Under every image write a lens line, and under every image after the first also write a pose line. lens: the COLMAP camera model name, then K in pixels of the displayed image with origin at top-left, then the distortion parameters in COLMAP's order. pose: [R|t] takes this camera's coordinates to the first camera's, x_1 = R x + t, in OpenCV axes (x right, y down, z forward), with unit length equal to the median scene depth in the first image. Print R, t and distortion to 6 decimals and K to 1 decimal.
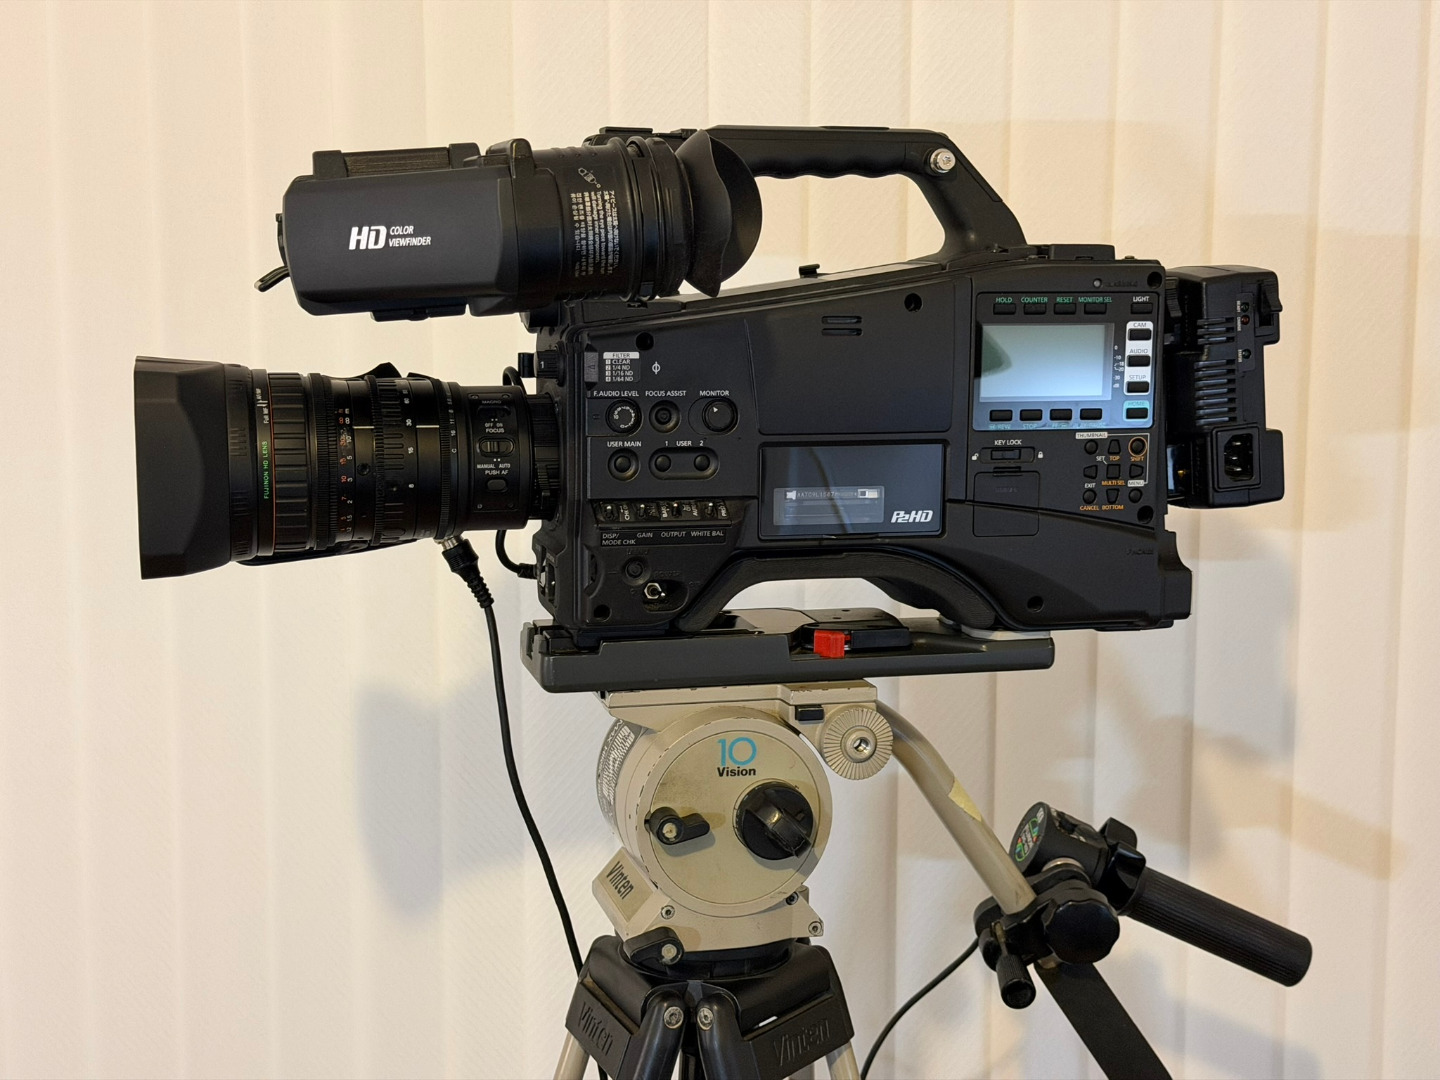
lens RADIAL K [[2036.4, 0, 723.4], [0, 2036.4, 545.3], [0, 0, 1]] dist [0.122717, 0.000000]
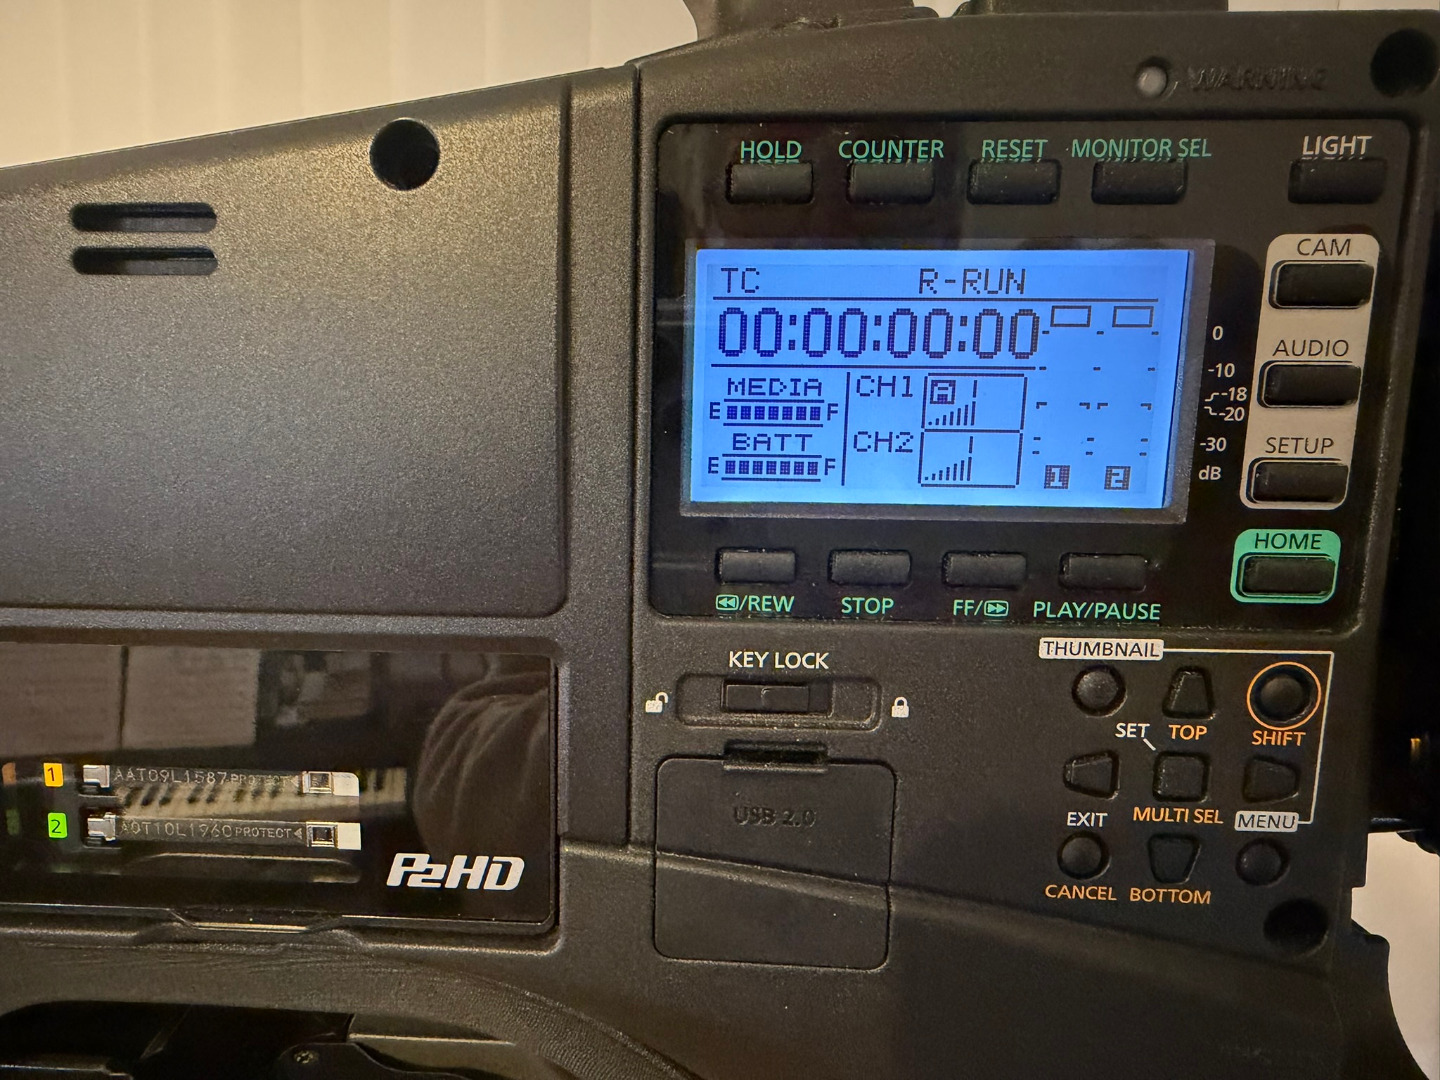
lens RADIAL K [[1009.4, 0, 651.6], [0, 1009.4, 535.3], [0, 0, 1]] dist [0.020693, -0.007039]
pose [[0.952065, 0.054051, -0.301083, 0.170487], [-0.047607, 0.998454, 0.028705, -0.073803], [0.302169, -0.012995, 0.953166, 0.891365]]
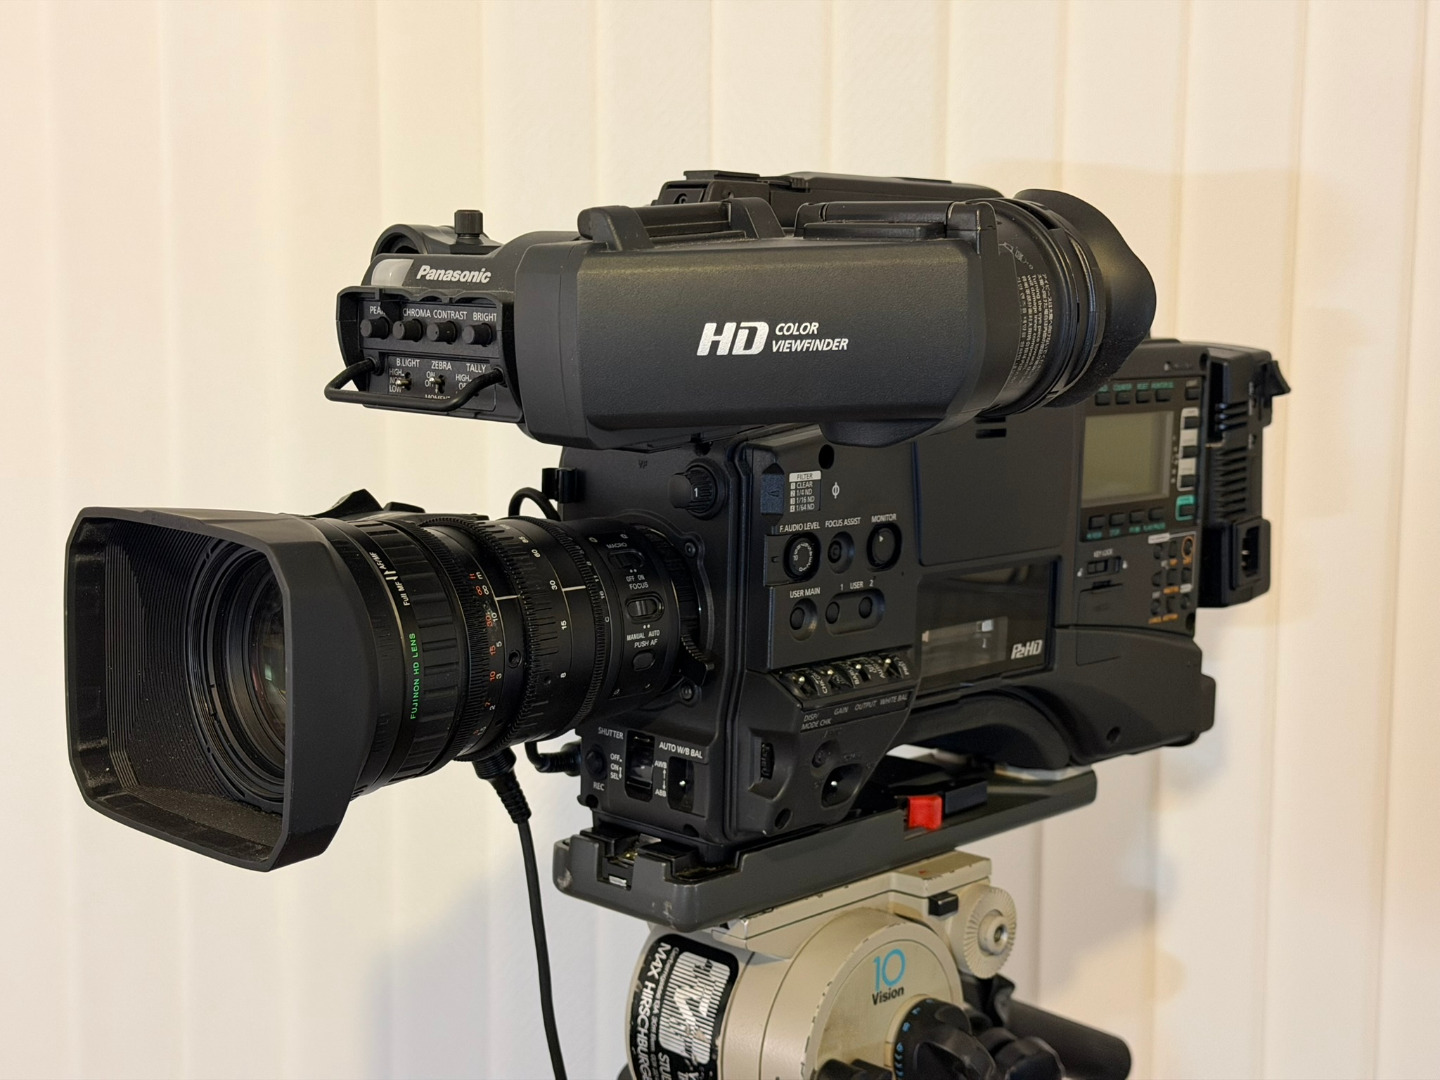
lens RADIAL K [[2036.4, 0, 729.7], [0, 2036.4, 535.1], [0, 0, 1]] dist [0.122717, 0.000000]
pose [[0.844682, -0.057802, 0.532139, -0.466171], [0.061611, 0.998044, 0.010611, -0.079594], [-0.531711, 0.023823, 0.846591, 0.369867]]
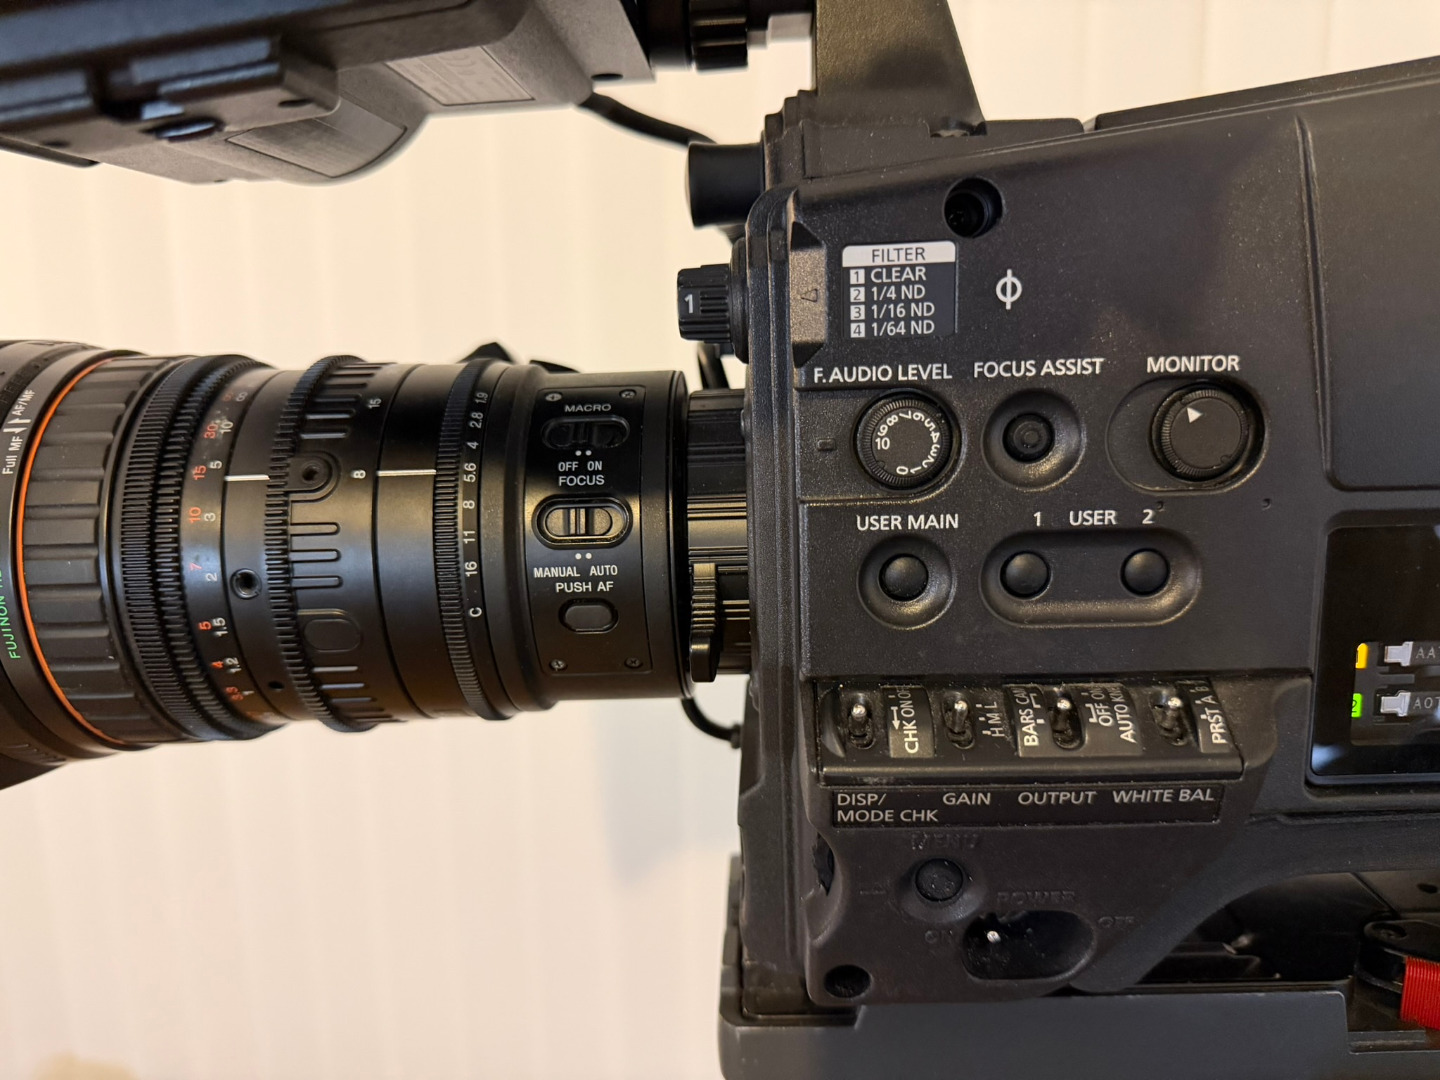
lens RADIAL K [[1009.4, 0, 722.5], [0, 1009.4, 536.6], [0, 0, 1]] dist [0.020693, -0.007039]
pose [[0.956014, 0.013408, -0.293013, -0.028360], [0.002210, 0.998597, 0.052907, -0.055538], [0.293312, -0.051228, 0.954643, 0.817793]]
